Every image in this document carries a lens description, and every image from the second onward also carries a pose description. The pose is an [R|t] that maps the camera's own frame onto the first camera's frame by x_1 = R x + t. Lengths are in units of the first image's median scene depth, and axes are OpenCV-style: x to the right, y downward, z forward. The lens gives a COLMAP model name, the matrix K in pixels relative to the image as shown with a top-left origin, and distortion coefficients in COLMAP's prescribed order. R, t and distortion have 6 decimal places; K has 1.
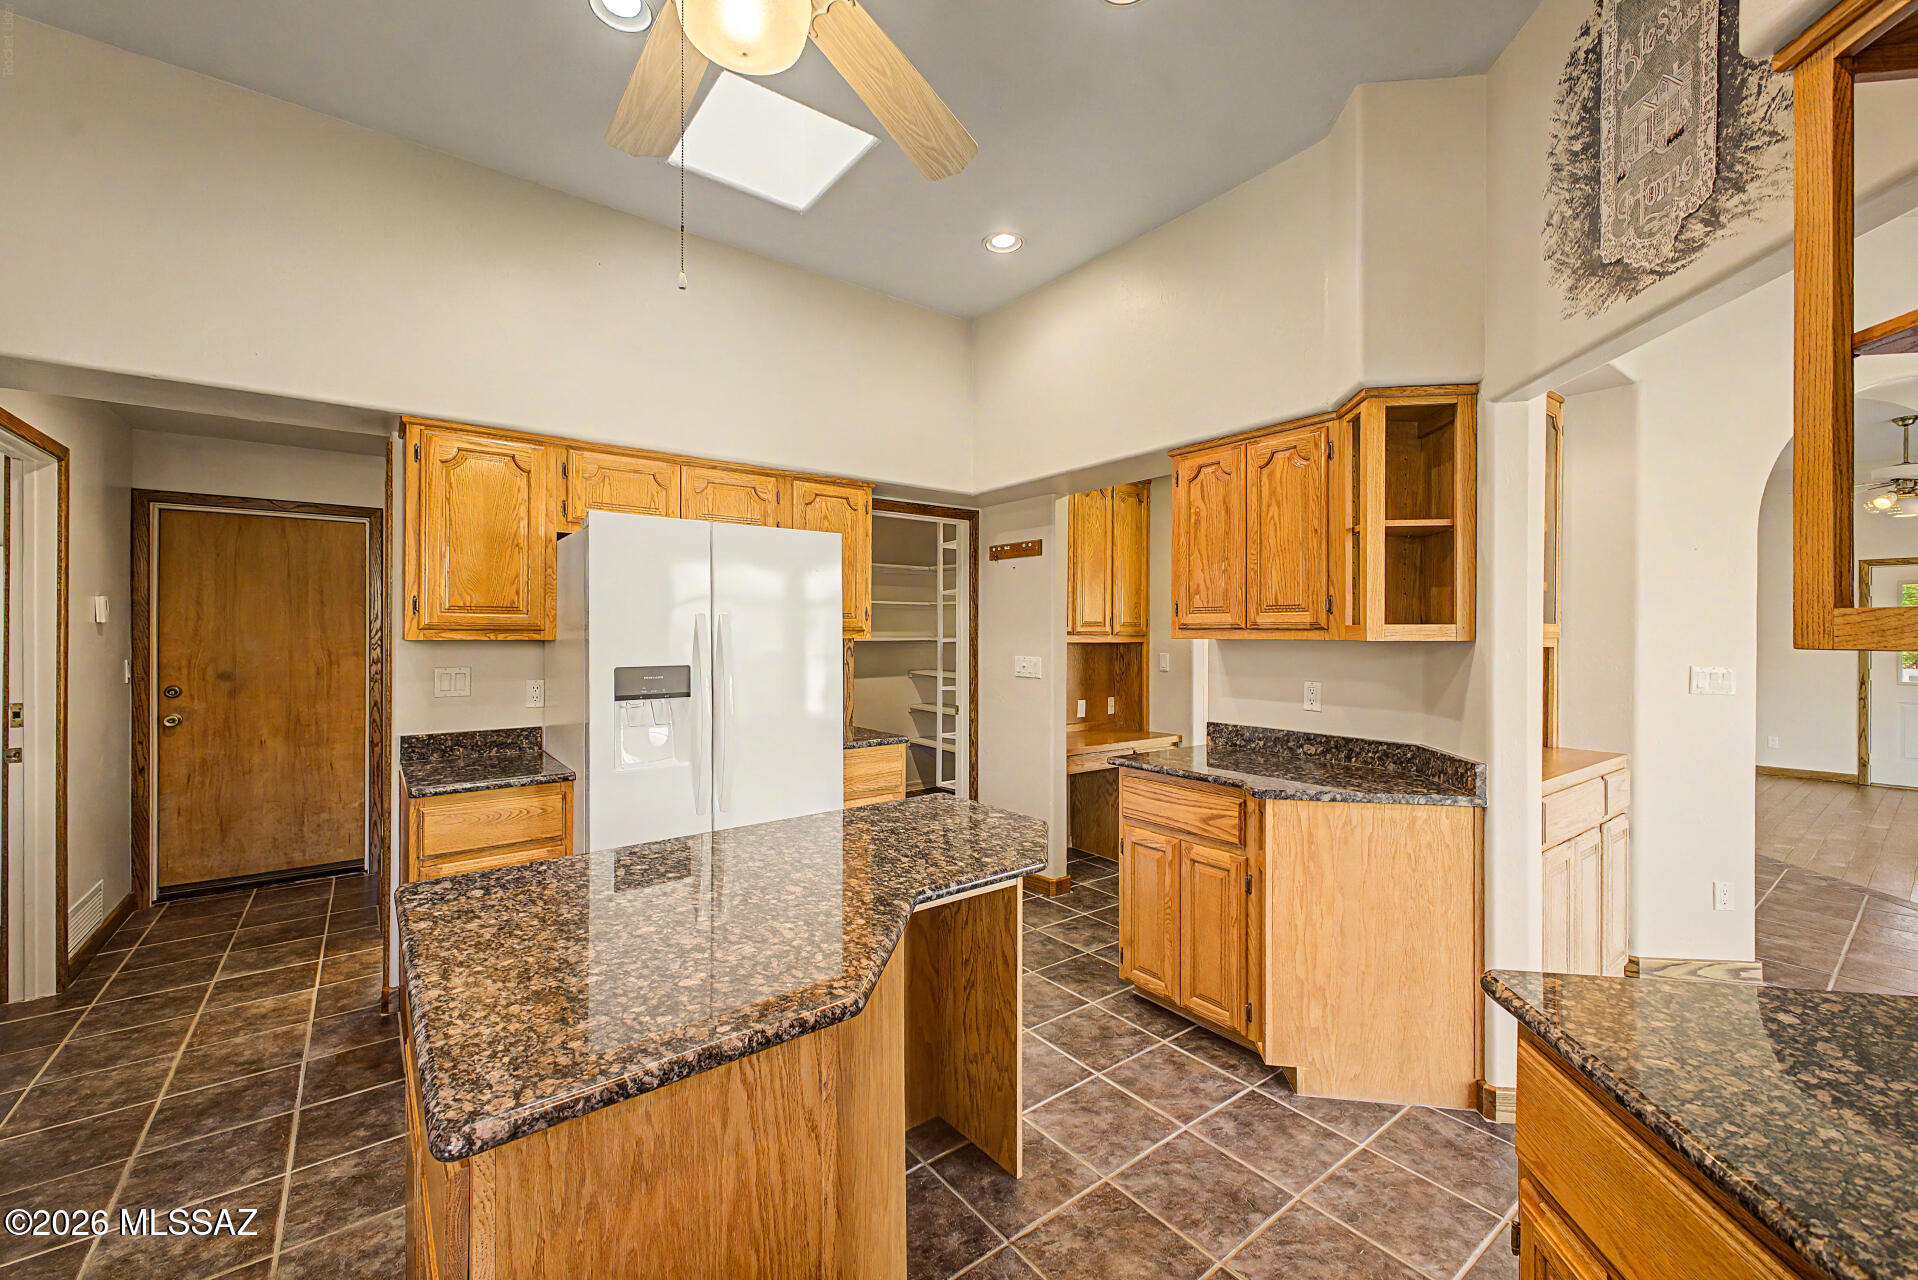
lens RADIAL K [[764.7, 0, 958.1], [0, 764.7, 628.9], [0, 0, 1]] dist [0.020486, -0.005452]
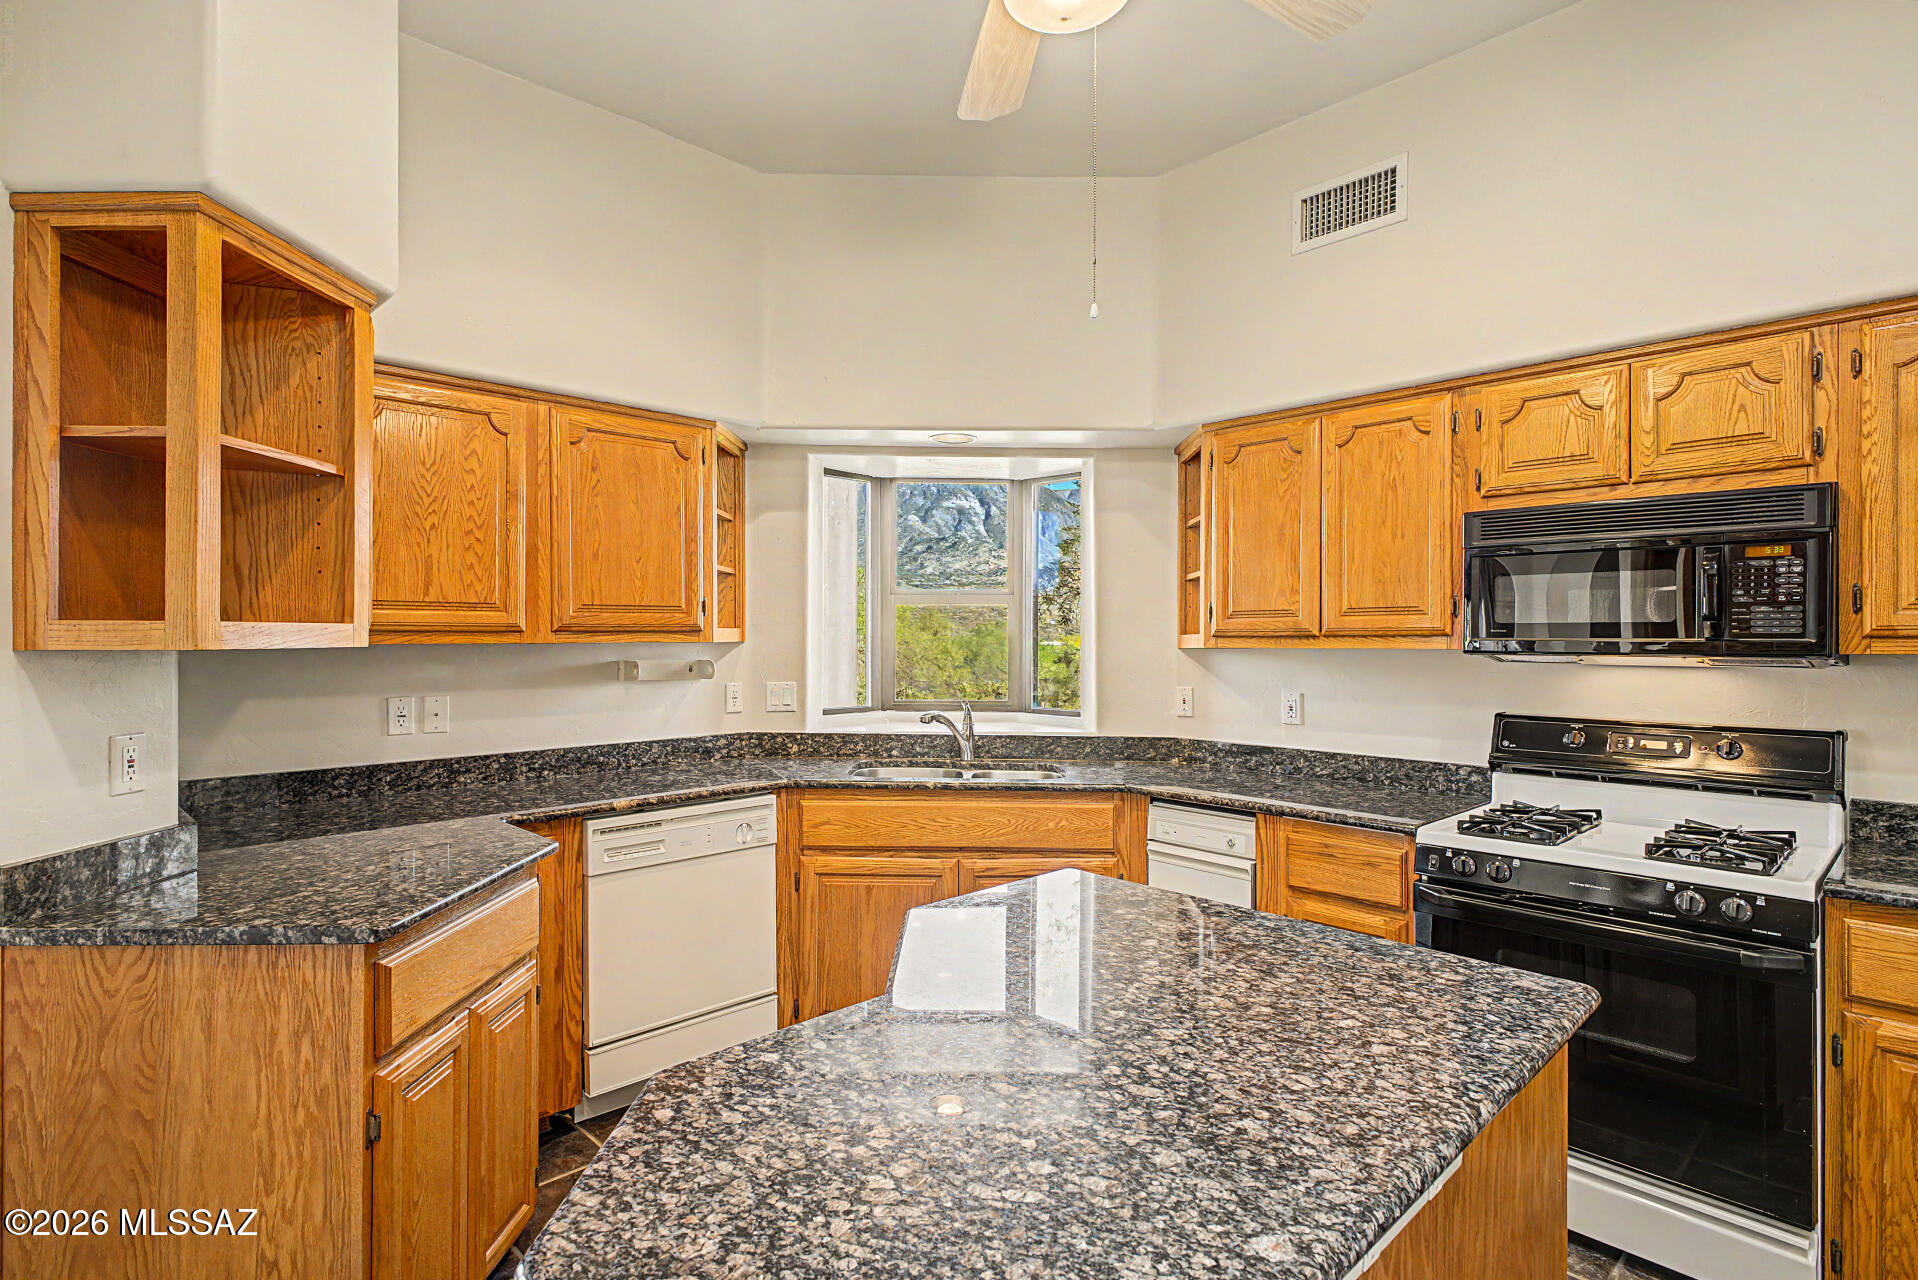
lens RADIAL K [[960.6, 0, 961.0], [0, 960.6, 641.1], [0, 0, 1]] dist [0.017698, -0.006866]
pose [[-0.993388, -0.002802, -0.114774, -0.017372], [-0.002639, 0.999995, -0.001580, 0.005675], [0.114778, -0.001266, -0.993390, 1.639306]]
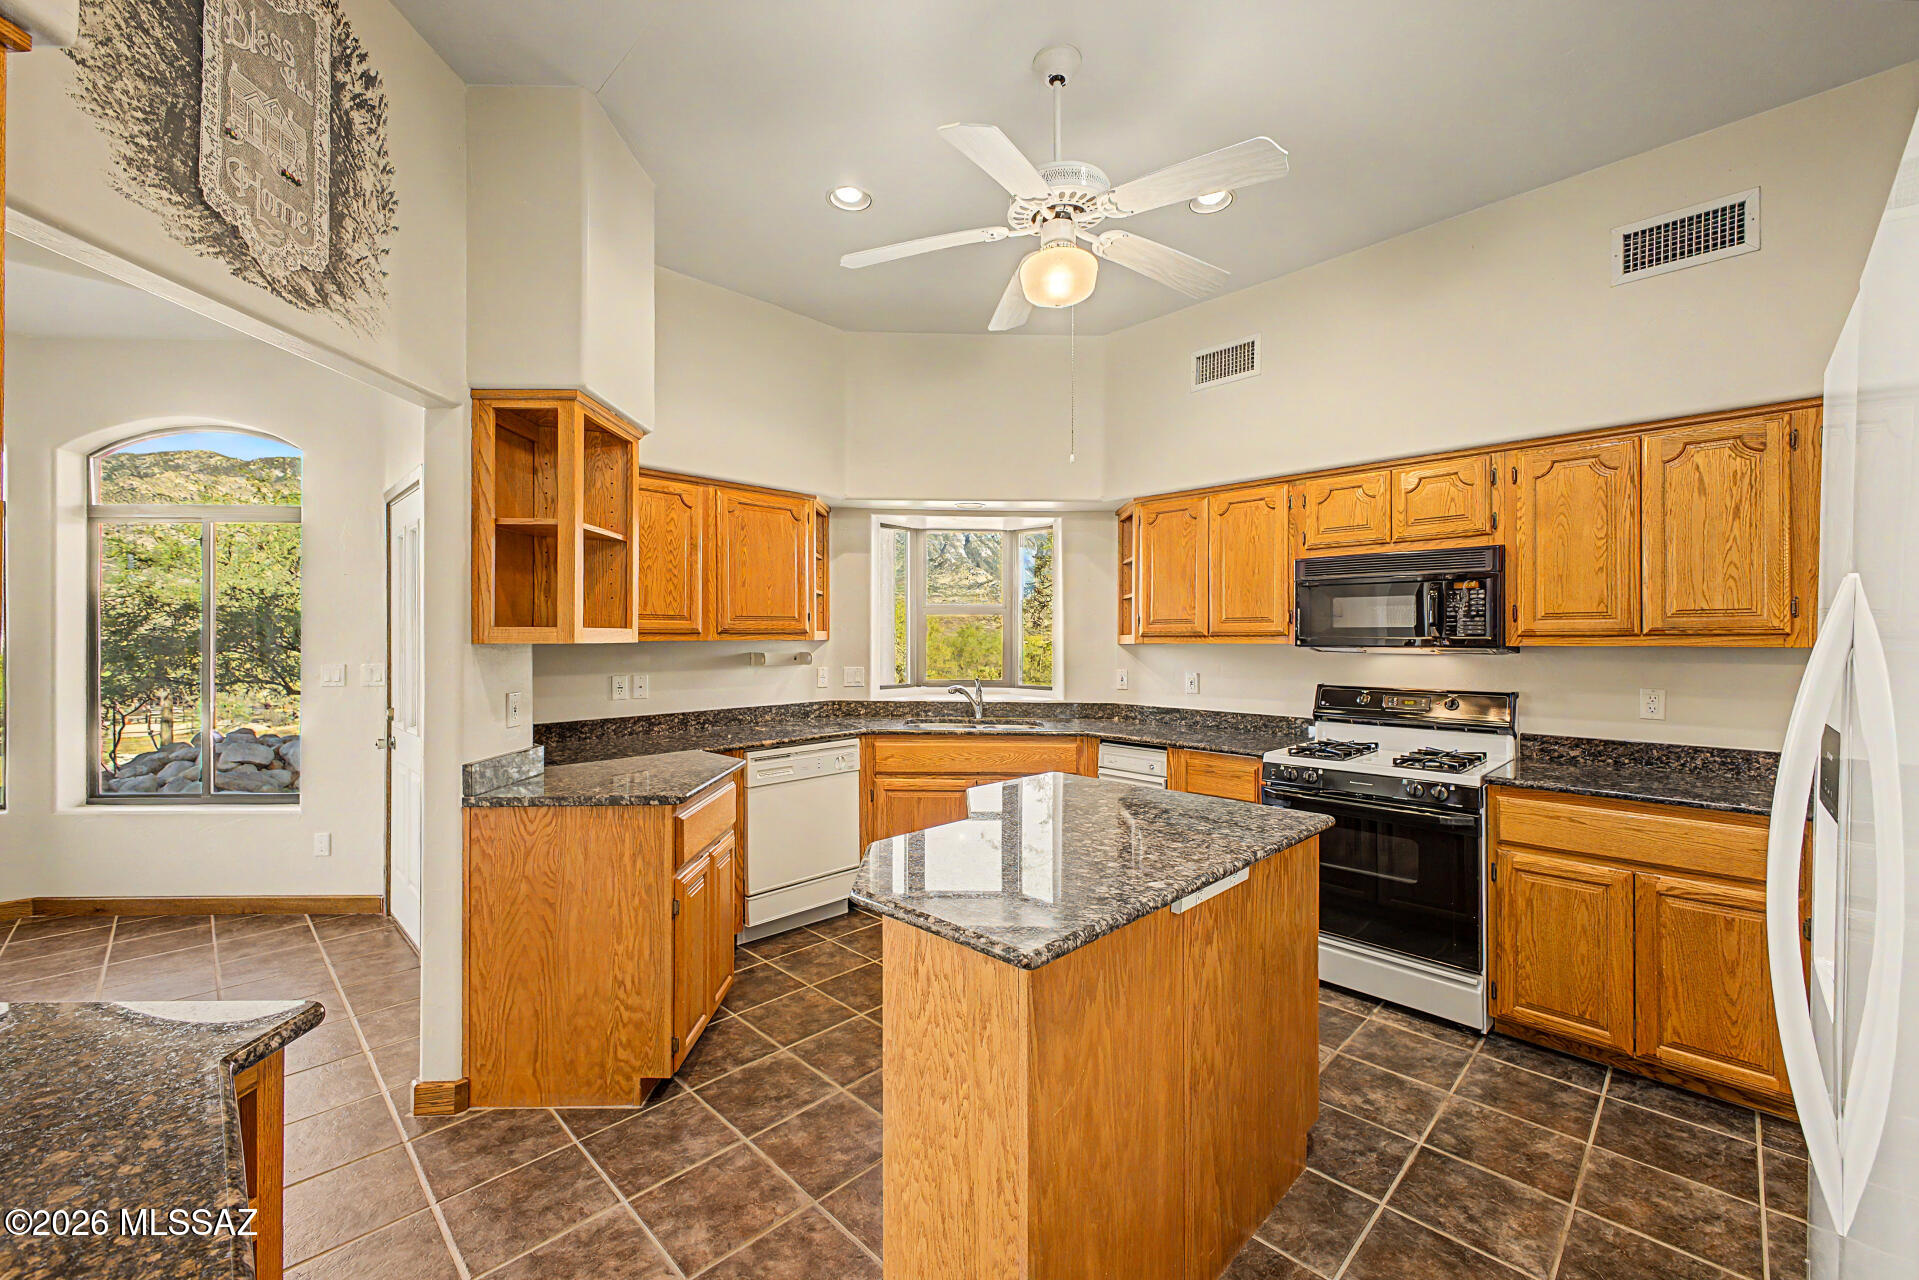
lens RADIAL K [[765.1, 0, 959.9], [0, 765.1, 639.4], [0, 0, 1]] dist [0.020486, -0.005452]
pose [[-0.991102, -0.002247, -0.133089, 0.129040], [-0.001817, 0.999993, -0.003350, 0.010930], [0.133096, -0.003079, -0.991098, 2.055925]]
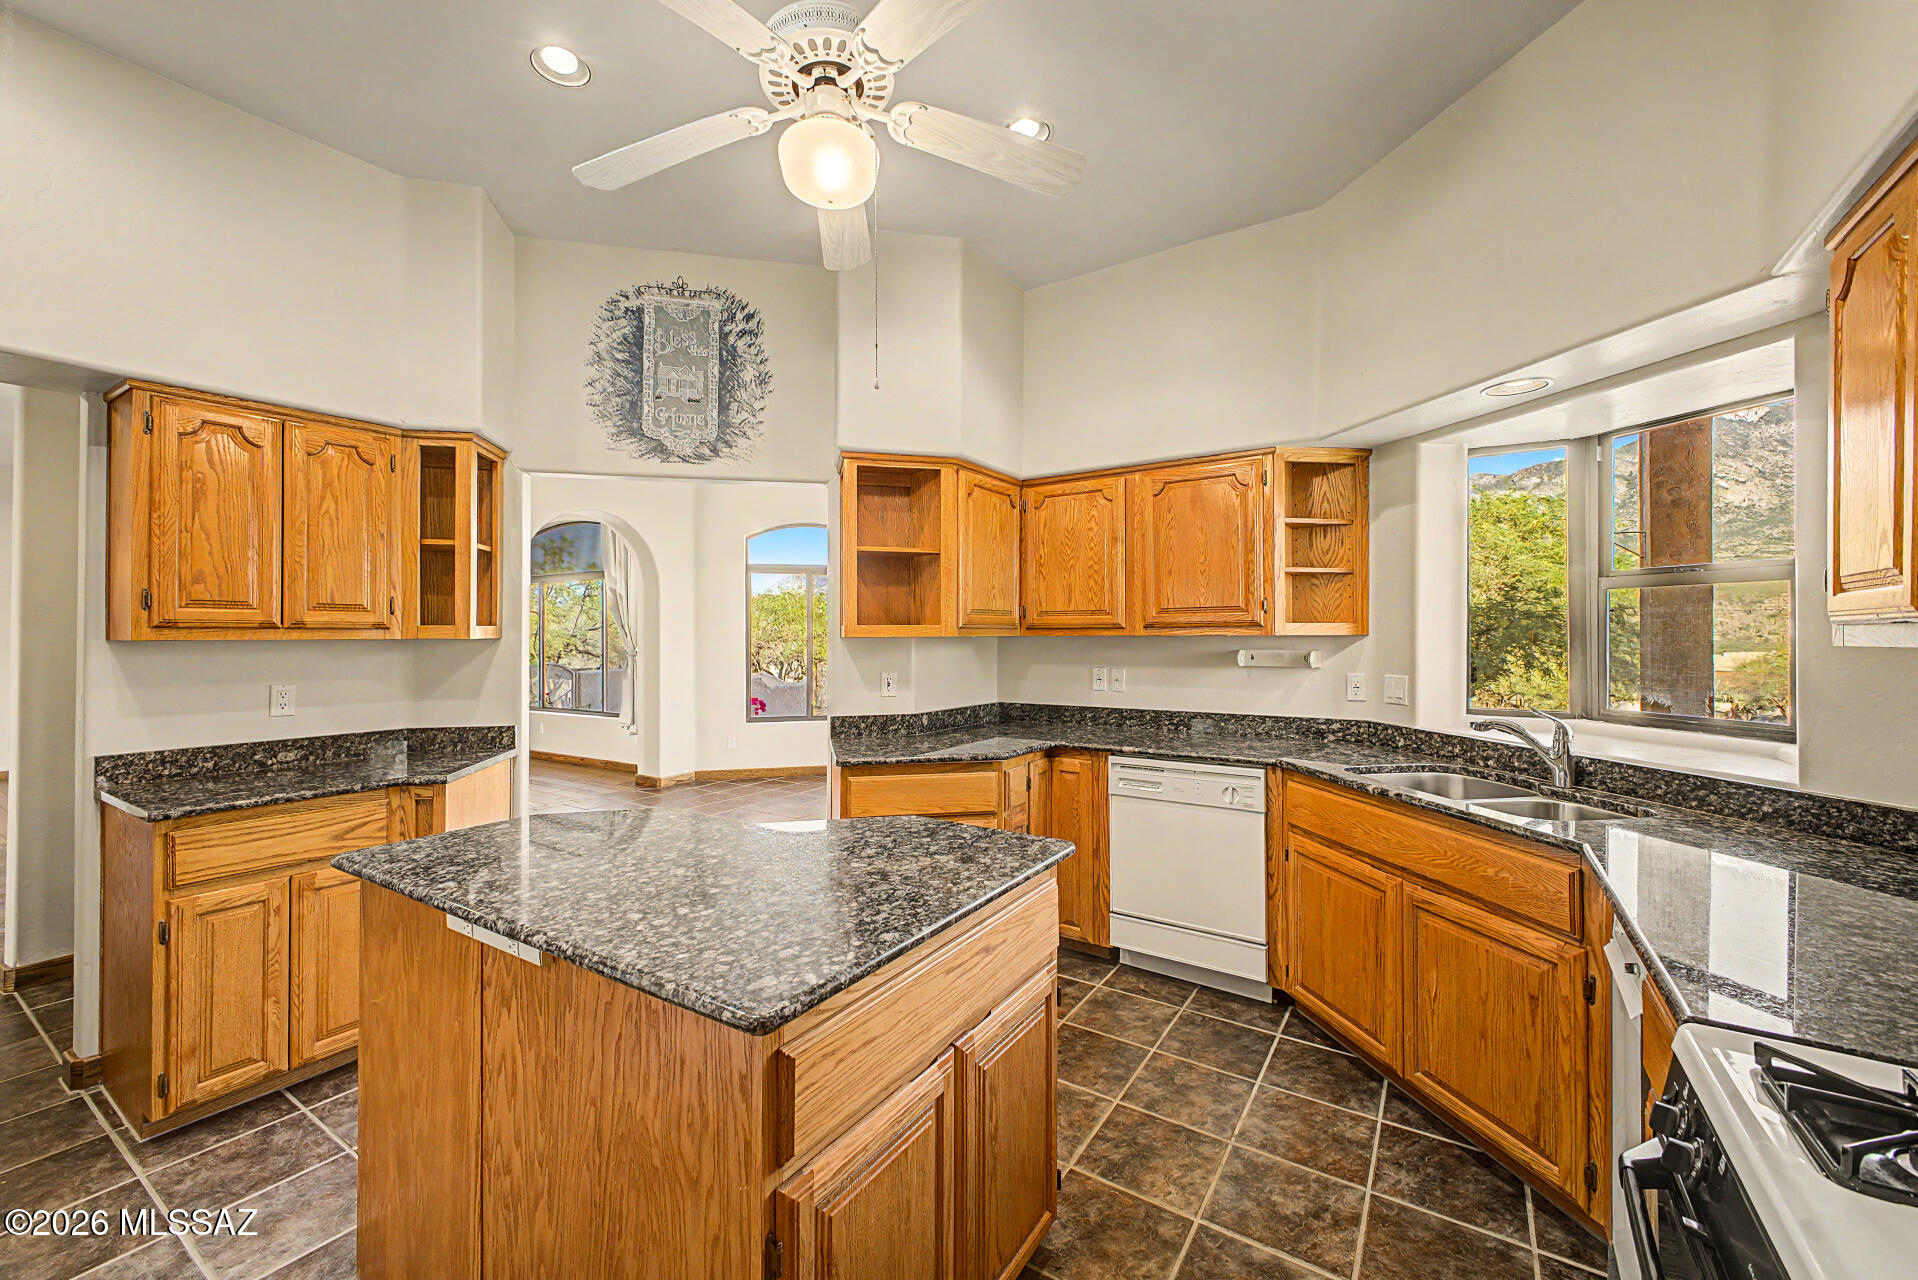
lens RADIAL K [[764.7, 0, 961.1], [0, 764.7, 633.4], [0, 0, 1]] dist [0.020486, -0.005452]
pose [[-0.332701, -0.000454, 0.943032, -1.236303], [-0.004466, 0.999989, -0.001095, 0.006645], [-0.943022, -0.004576, -0.332699, 0.941368]]
